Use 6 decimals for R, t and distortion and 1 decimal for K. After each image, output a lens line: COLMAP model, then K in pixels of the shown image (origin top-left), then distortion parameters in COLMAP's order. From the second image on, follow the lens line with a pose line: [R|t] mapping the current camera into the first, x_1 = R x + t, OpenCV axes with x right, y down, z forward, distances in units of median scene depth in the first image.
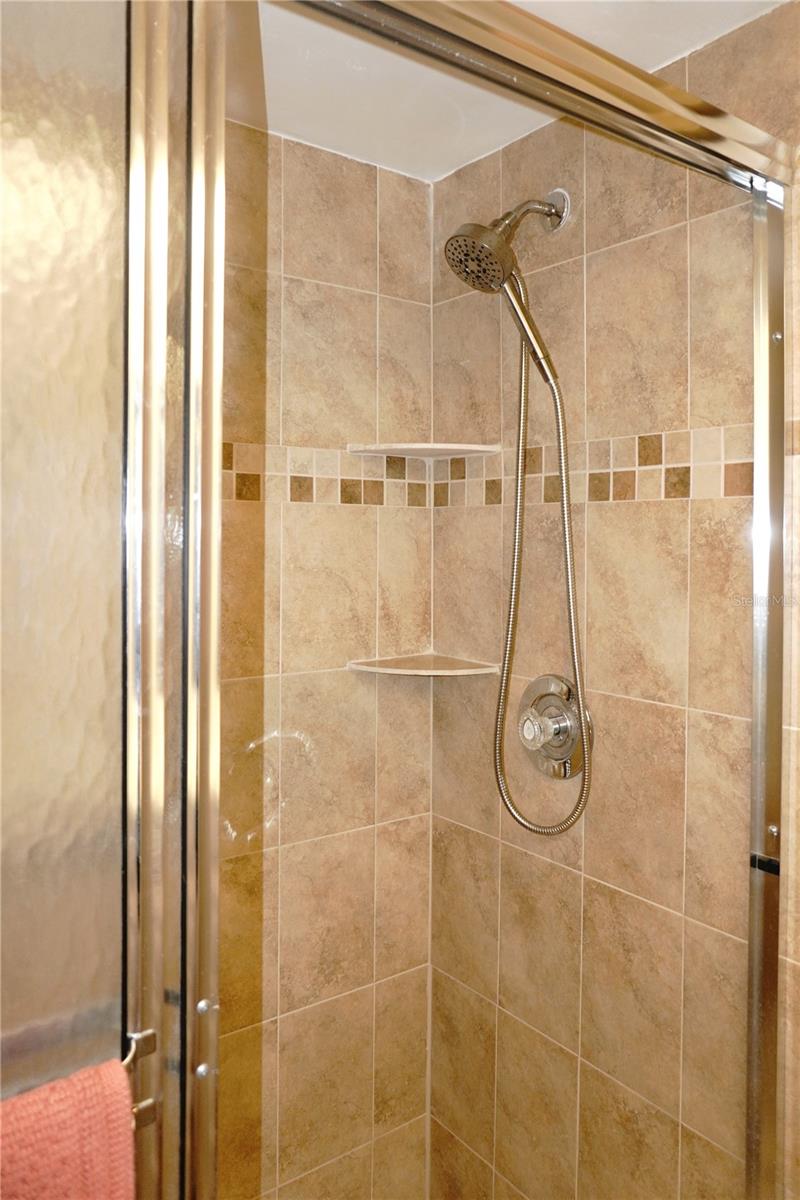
lens RADIAL K [[870.6, 0, 397.5], [0, 870.6, 562.2], [0, 0, 1]] dist [-0.013910, 0.003079]
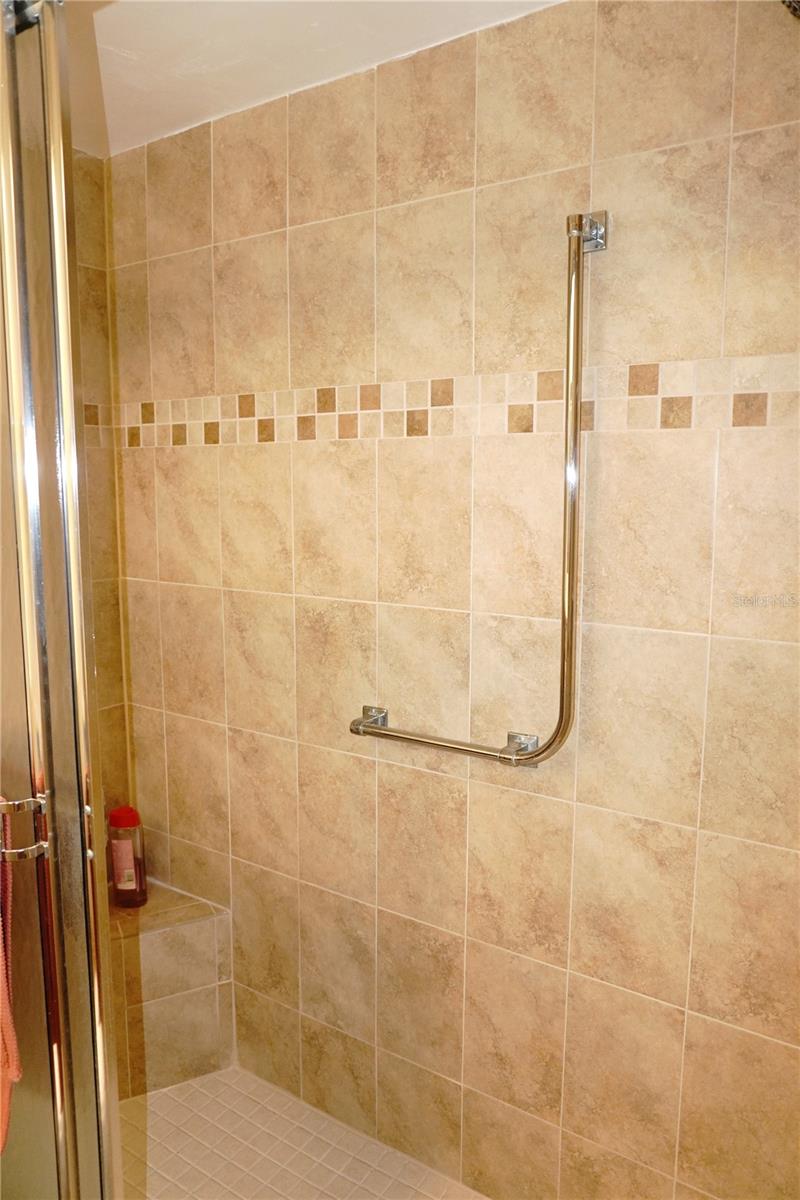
lens RADIAL K [[902.3, 0, 400.0], [0, 902.3, 600.0], [0, 0, 1]] dist [-0.011124, 0.002814]
pose [[0.338162, 0.134461, -0.931433, 0.571358], [-0.011458, 0.990255, 0.138792, -0.022739], [0.941018, -0.036262, 0.336408, 0.419979]]
